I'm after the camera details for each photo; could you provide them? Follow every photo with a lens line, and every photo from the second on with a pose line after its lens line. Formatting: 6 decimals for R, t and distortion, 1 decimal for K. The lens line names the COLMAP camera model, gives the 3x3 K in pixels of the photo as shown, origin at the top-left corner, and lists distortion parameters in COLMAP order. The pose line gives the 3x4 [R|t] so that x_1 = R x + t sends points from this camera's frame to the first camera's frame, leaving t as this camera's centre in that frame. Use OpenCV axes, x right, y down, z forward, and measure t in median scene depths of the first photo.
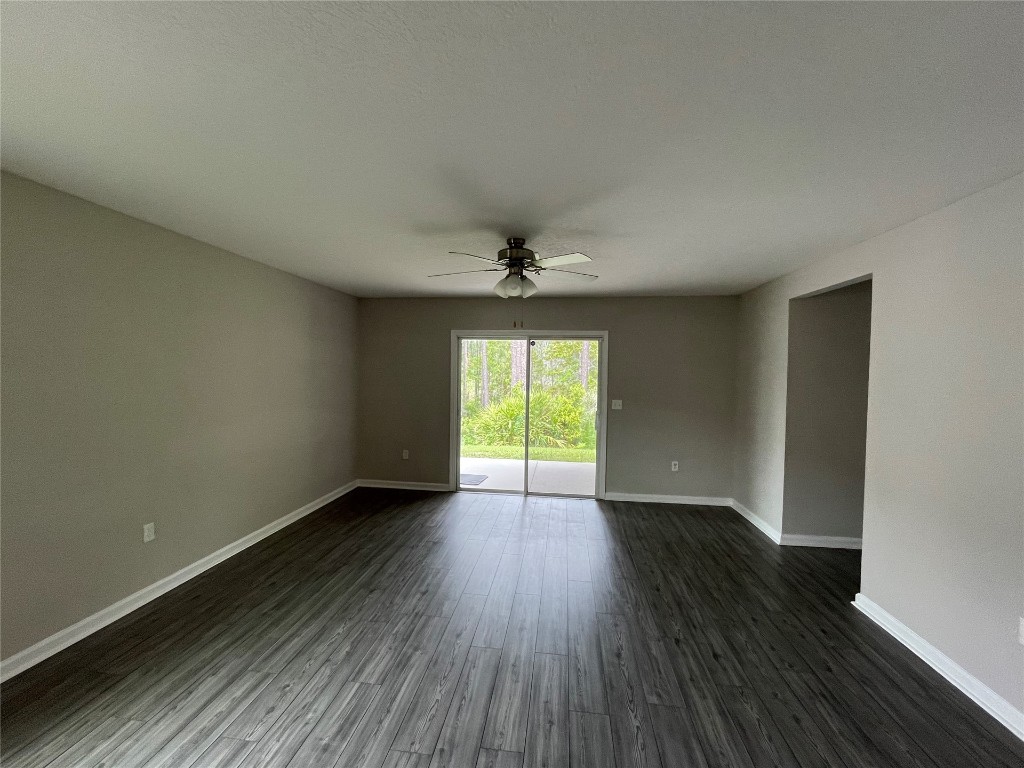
lens RADIAL K [[422.6, 0, 512.7], [0, 422.6, 392.0], [0, 0, 1]] dist [0.000373, -0.001300]
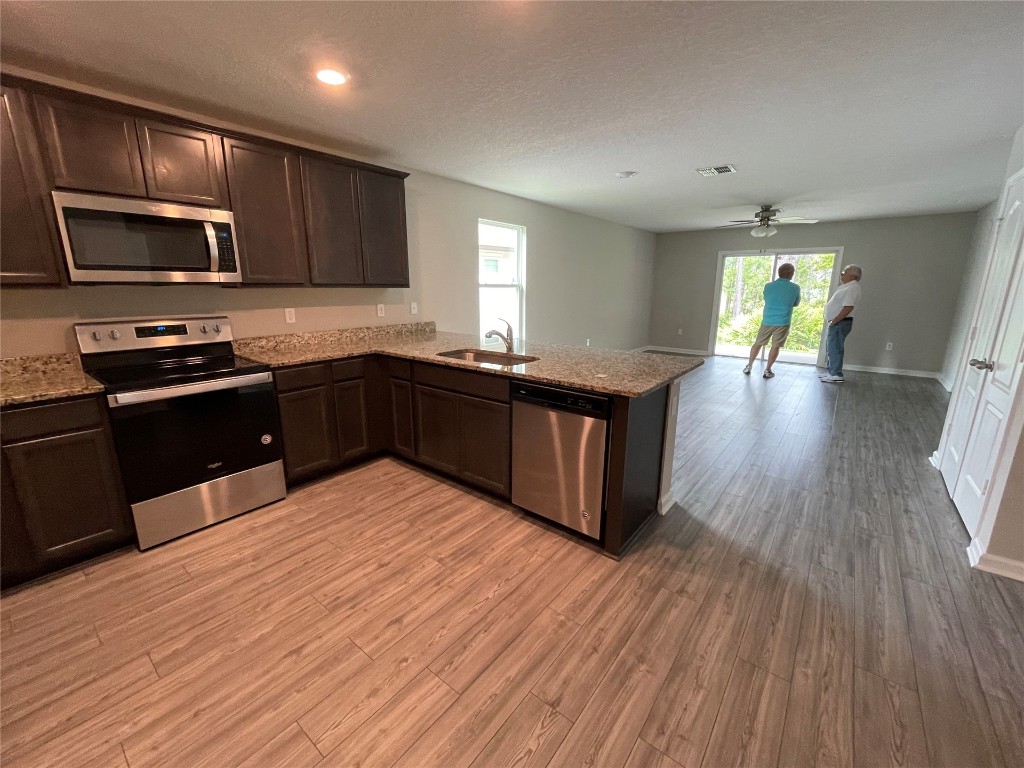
lens RADIAL K [[422.6, 0, 510.2], [0, 422.6, 382.5], [0, 0, 1]] dist [0.000373, -0.001300]
pose [[0.852181, 0.103543, -0.512901, 0.083357], [-0.013818, 0.984337, 0.175756, 0.113236], [0.523065, -0.142688, 0.840264, -1.352793]]
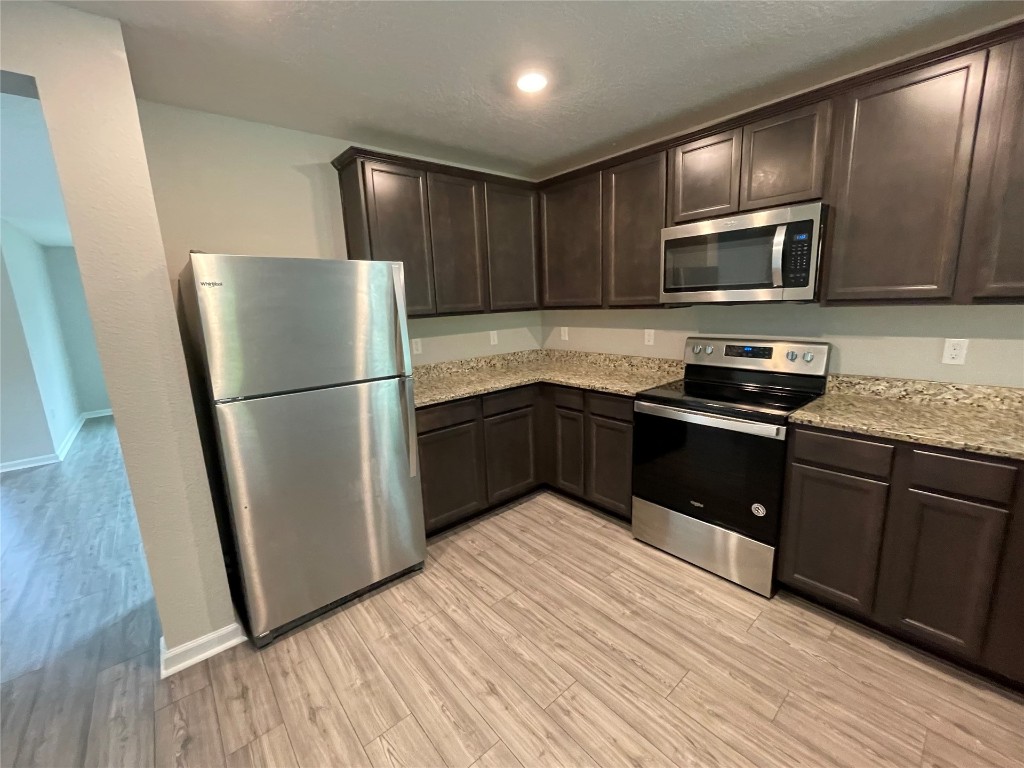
lens RADIAL K [[422.6, 0, 511.3], [0, 422.6, 383.3], [0, 0, 1]] dist [0.000373, -0.001300]
pose [[-0.672187, 0.151791, -0.724655, -0.088816], [-0.008422, 0.977128, 0.212487, 0.061423], [0.740334, 0.148934, -0.655534, -0.764328]]
